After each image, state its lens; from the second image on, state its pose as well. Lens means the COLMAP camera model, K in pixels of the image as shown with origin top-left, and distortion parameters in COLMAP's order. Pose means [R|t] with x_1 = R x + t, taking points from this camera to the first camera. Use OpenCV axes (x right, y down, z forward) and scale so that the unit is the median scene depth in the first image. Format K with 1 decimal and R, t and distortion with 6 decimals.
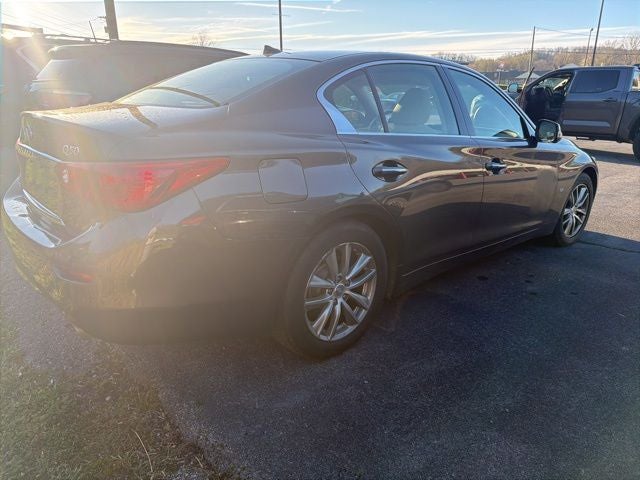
lens RADIAL K [[449.5, 0, 321.8], [0, 449.5, 235.3], [0, 0, 1]] dist [0.014635, -0.020168]
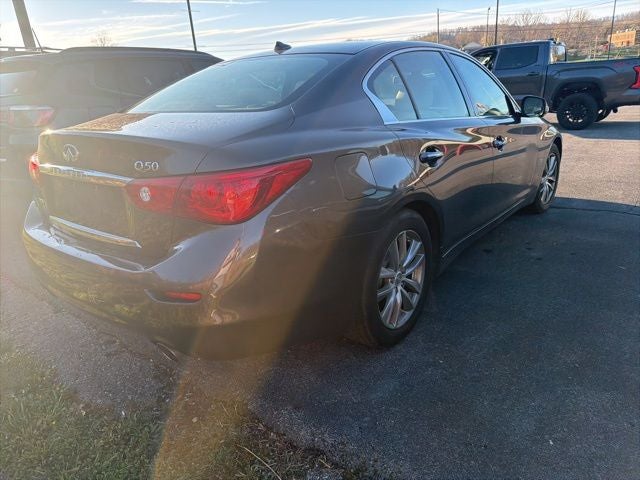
lens RADIAL K [[449.5, 0, 315.7], [0, 449.5, 243.2], [0, 0, 1]] dist [0.014635, -0.020168]
pose [[0.983427, -0.123388, 0.132842, -0.204376], [0.119376, 0.992130, 0.037782, -0.012919], [-0.136458, -0.021298, 0.990417, 0.011423]]
